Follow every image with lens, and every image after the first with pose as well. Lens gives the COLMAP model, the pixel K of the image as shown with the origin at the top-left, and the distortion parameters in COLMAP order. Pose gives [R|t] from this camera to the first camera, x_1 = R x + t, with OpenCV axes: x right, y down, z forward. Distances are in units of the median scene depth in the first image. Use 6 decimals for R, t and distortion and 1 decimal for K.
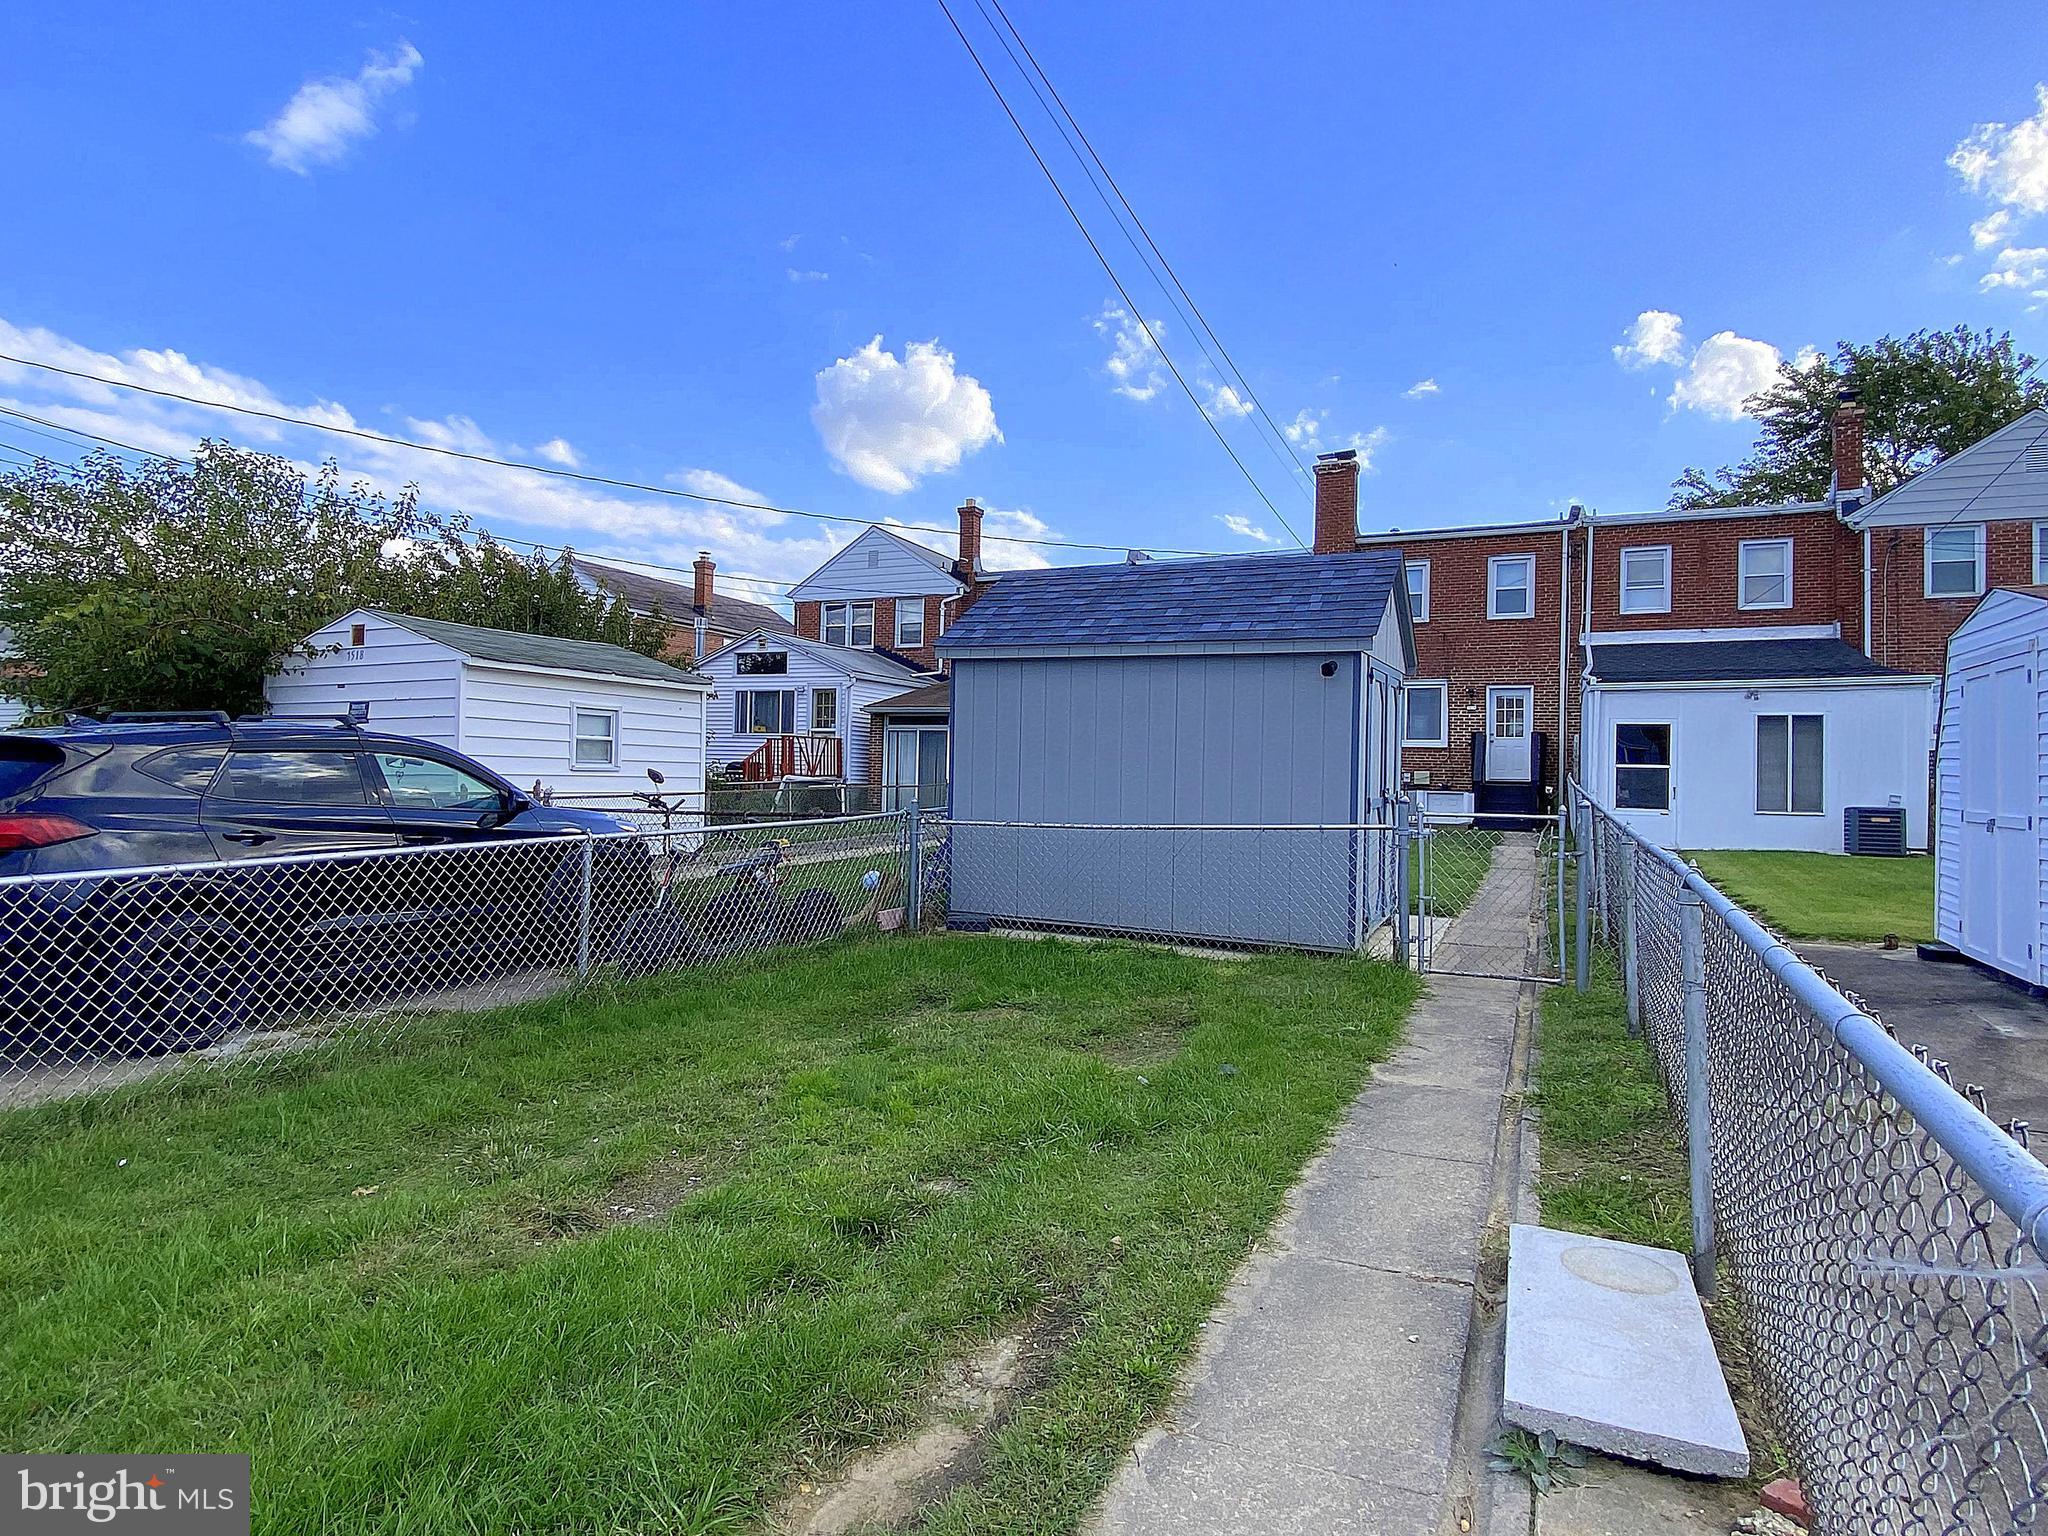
lens RADIAL K [[1125.8, 0, 1015.4], [0, 1125.8, 764.9], [0, 0, 1]] dist [0.033463, -0.033234]
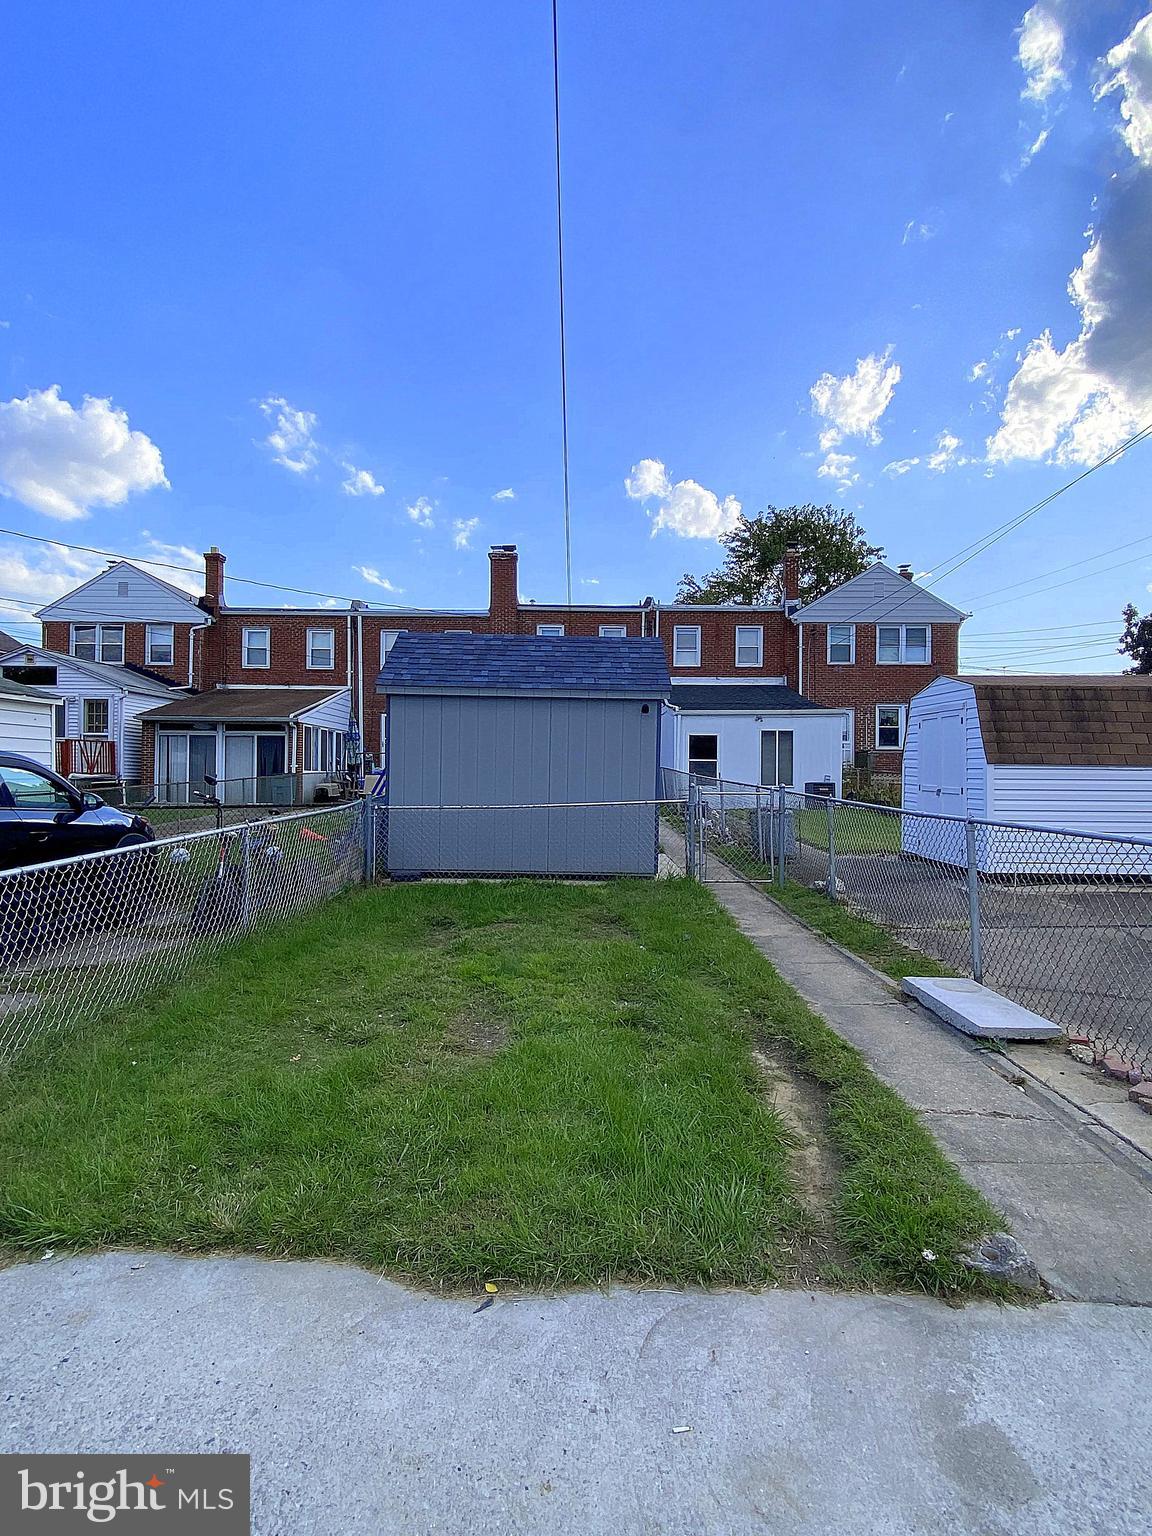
lens RADIAL K [[844.3, 0, 575.3], [0, 844.3, 771.6], [0, 0, 1]] dist [0.033463, -0.033234]
pose [[0.904039, -0.013836, 0.427226, -0.101771], [0.006577, 0.999808, 0.018462, -0.004640], [-0.427399, -0.013880, 0.903956, -0.028102]]
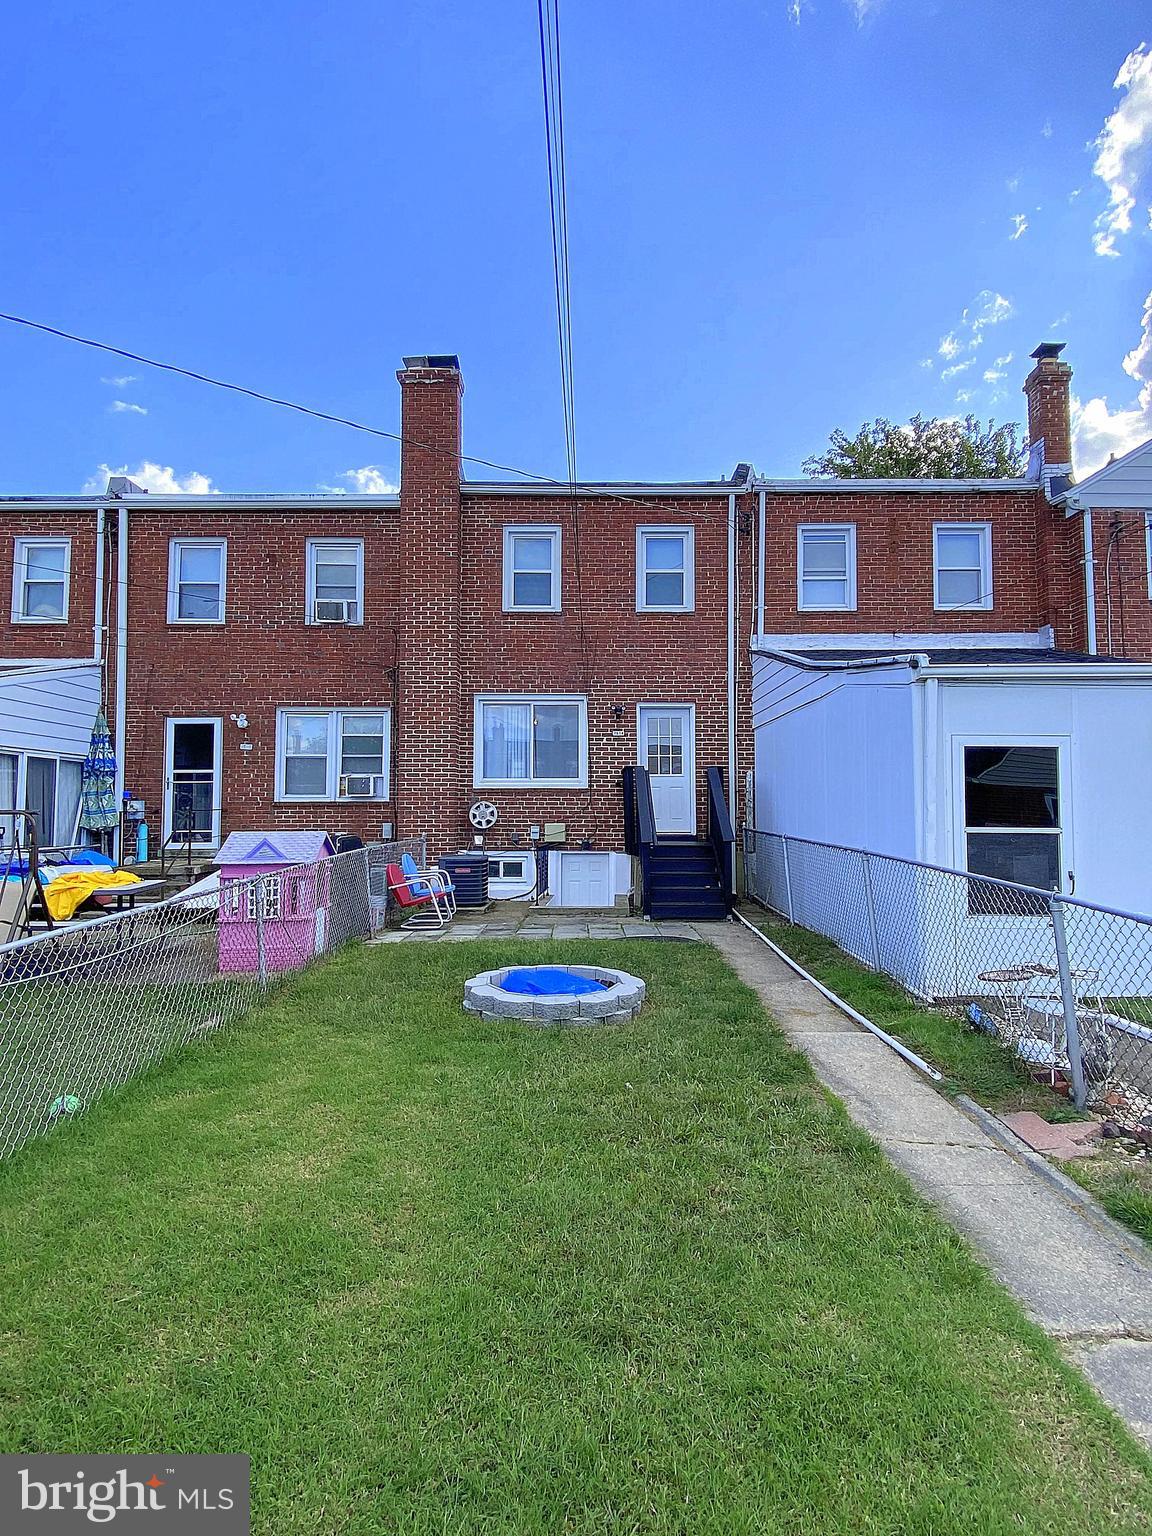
lens RADIAL K [[844.3, 0, 579.2], [0, 844.3, 768.3], [0, 0, 1]] dist [0.033463, -0.033234]
pose [[0.907684, 0.001798, 0.419651, 0.151747], [0.011964, 0.999474, -0.030158, -0.012225], [-0.419485, 0.032395, 0.907184, 0.509271]]
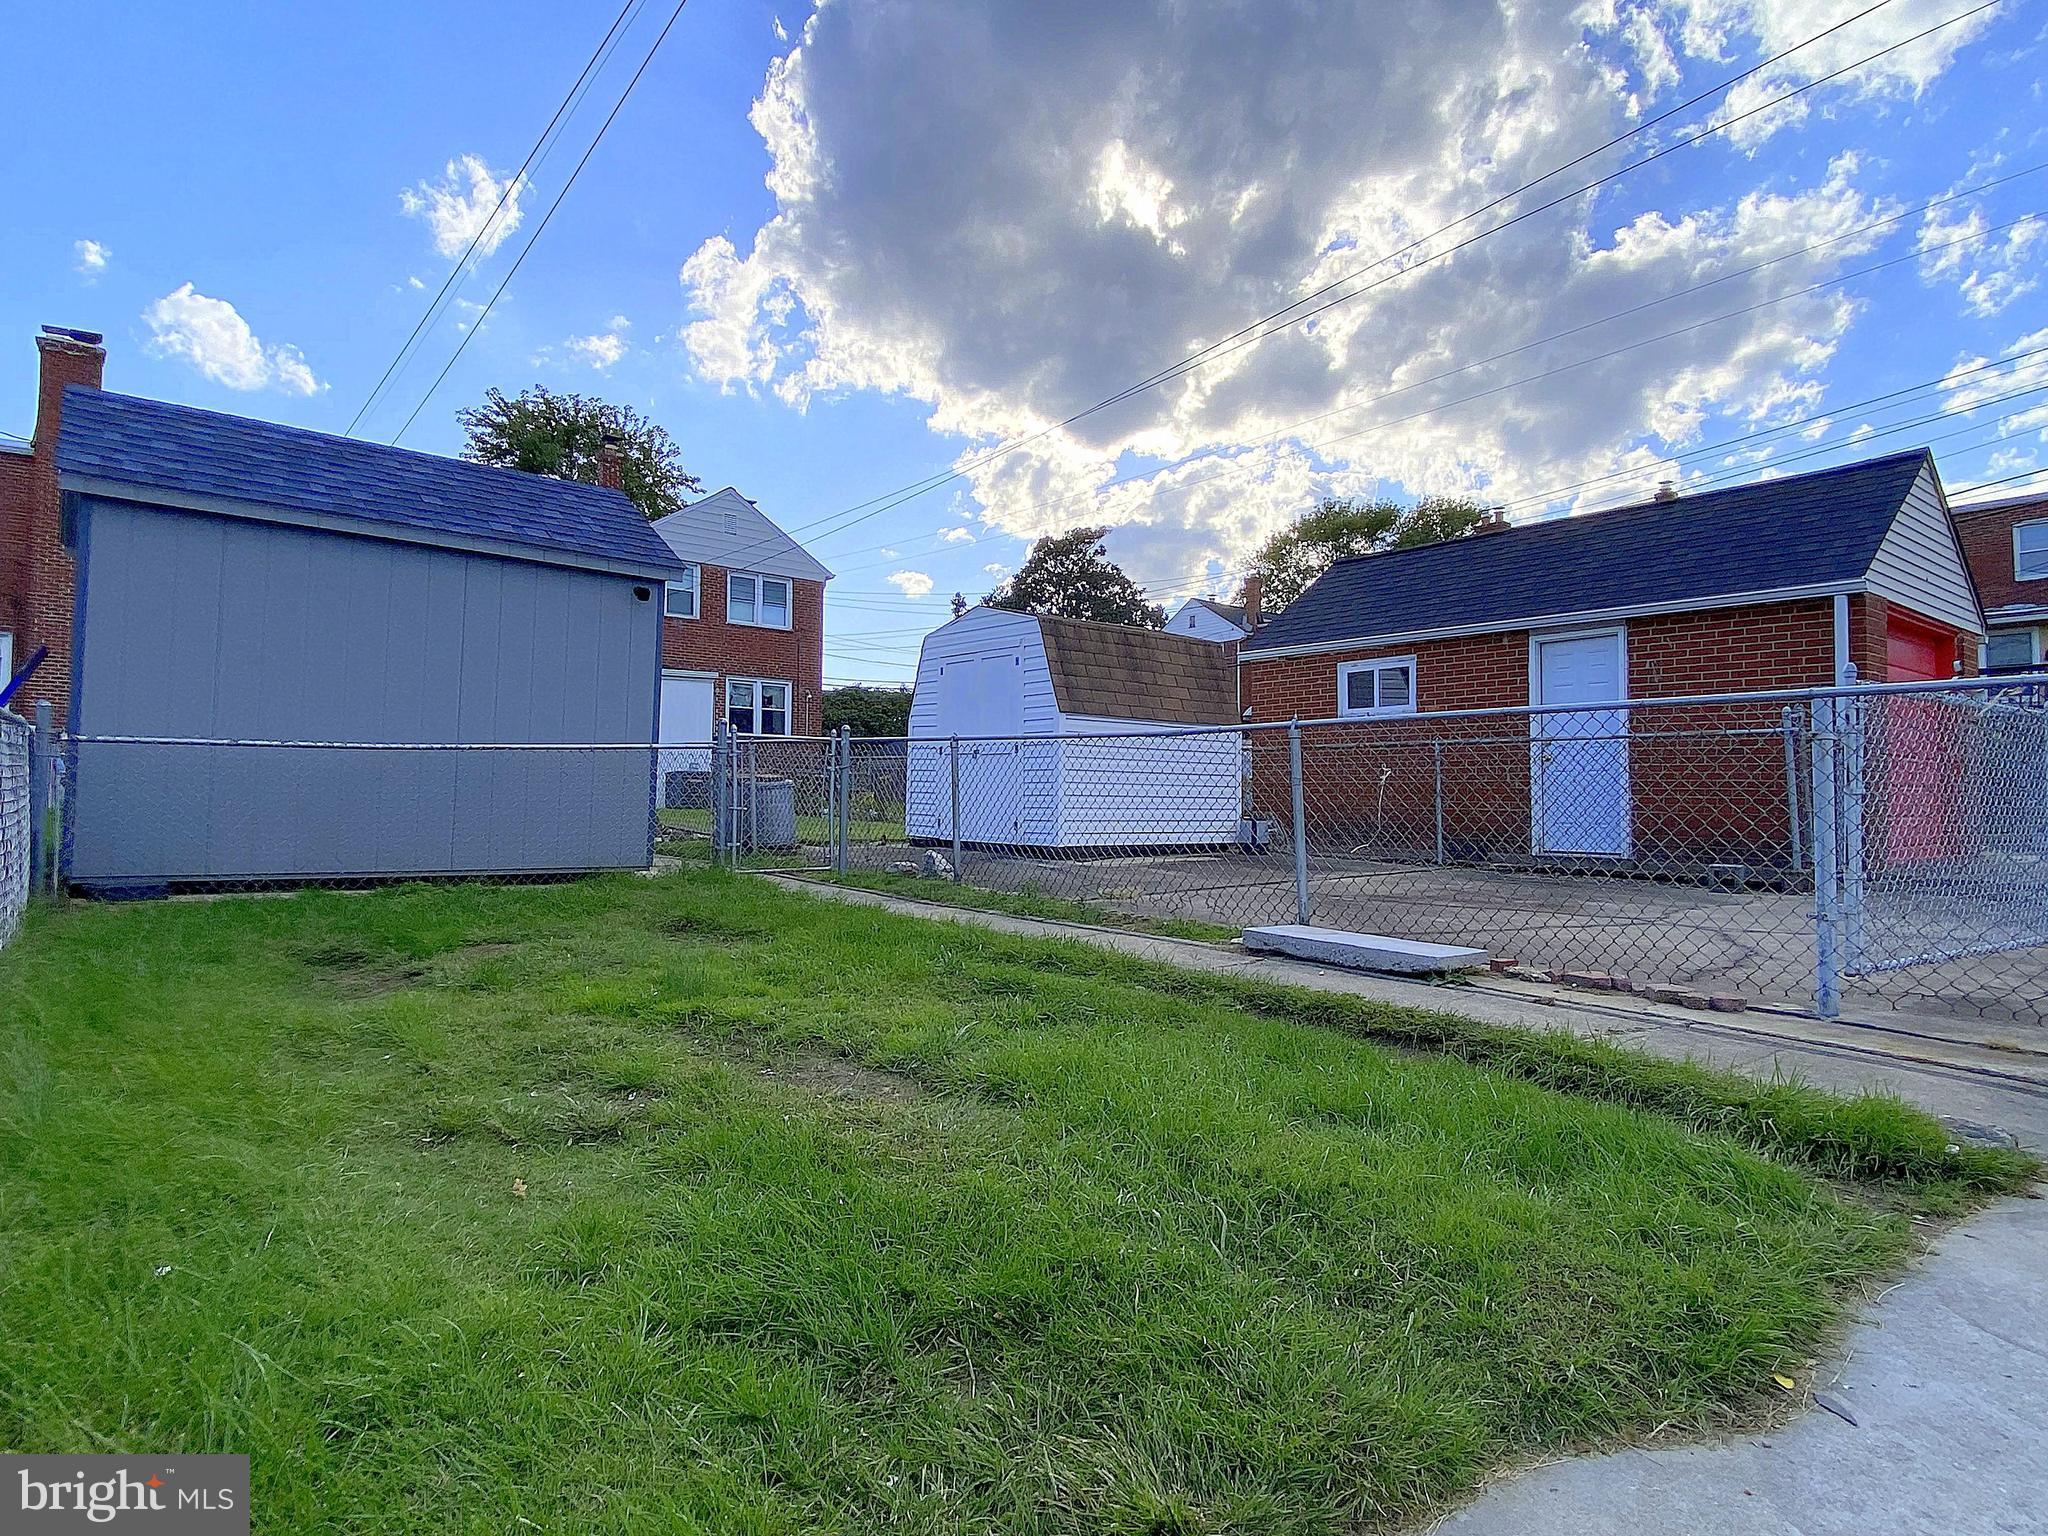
lens RADIAL K [[1125.8, 0, 1028.9], [0, 1125.8, 780.8], [0, 0, 1]] dist [0.033463, -0.033234]
pose [[0.422619, 0.000236, 0.906307, -0.143128], [-0.013660, 0.999888, 0.006109, 0.021073], [-0.906205, -0.014962, 0.422575, 0.069836]]
